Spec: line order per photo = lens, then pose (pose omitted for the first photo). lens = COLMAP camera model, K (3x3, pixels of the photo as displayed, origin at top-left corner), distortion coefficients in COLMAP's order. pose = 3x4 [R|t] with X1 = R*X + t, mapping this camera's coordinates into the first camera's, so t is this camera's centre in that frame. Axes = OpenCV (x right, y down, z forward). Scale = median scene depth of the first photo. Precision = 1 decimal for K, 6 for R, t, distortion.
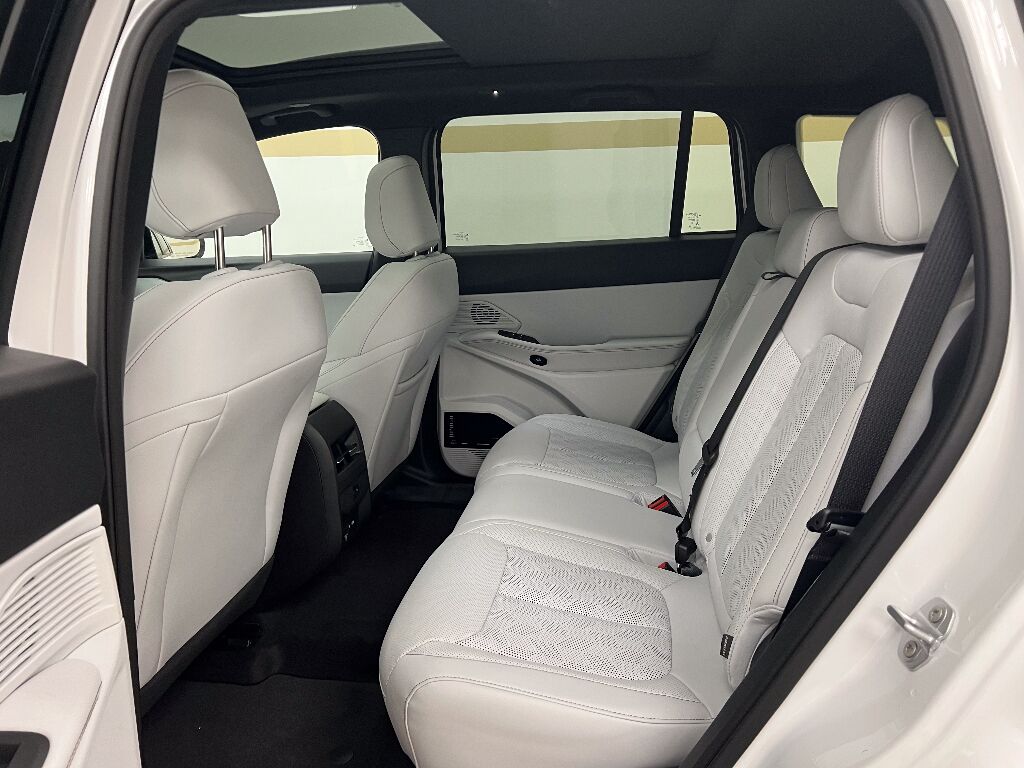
lens RADIAL K [[782.2, 0, 512.5], [0, 782.2, 375.7], [0, 0, 1]] dist [0.050164, -0.049336]
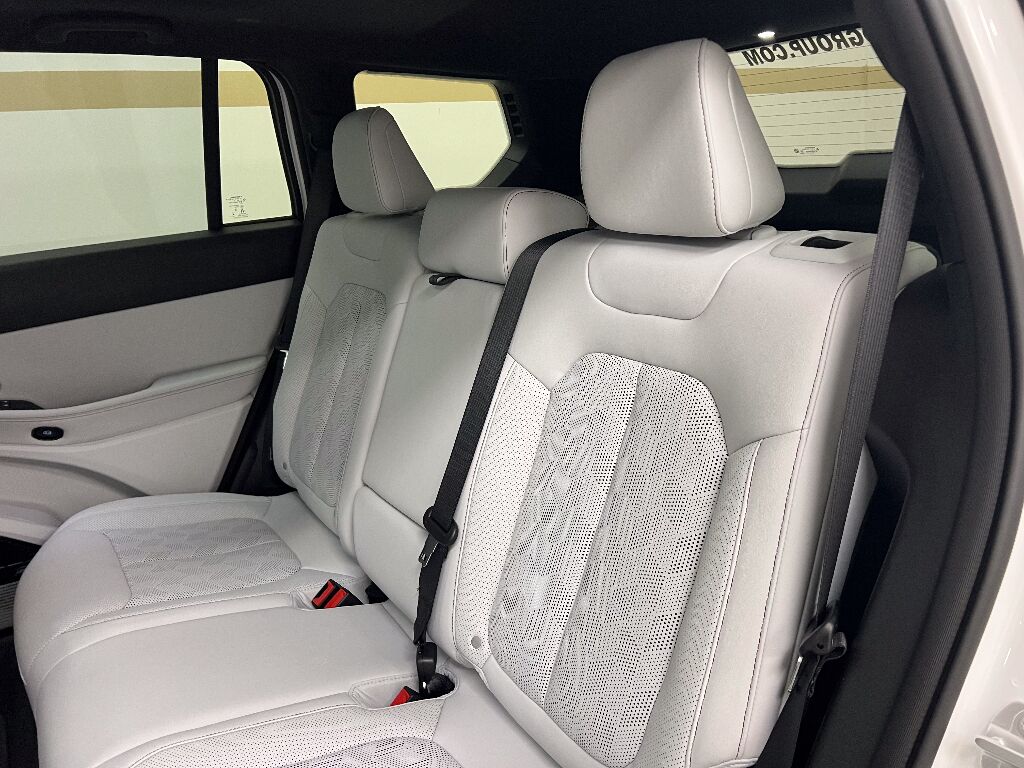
lens RADIAL K [[782.2, 0, 512.5], [0, 782.2, 375.7], [0, 0, 1]] dist [0.050164, -0.049336]
pose [[0.747185, -0.207222, 0.631485, -0.089597], [0.179859, 0.977742, 0.108033, -0.072449], [-0.639816, 0.032858, 0.767825, 0.249653]]
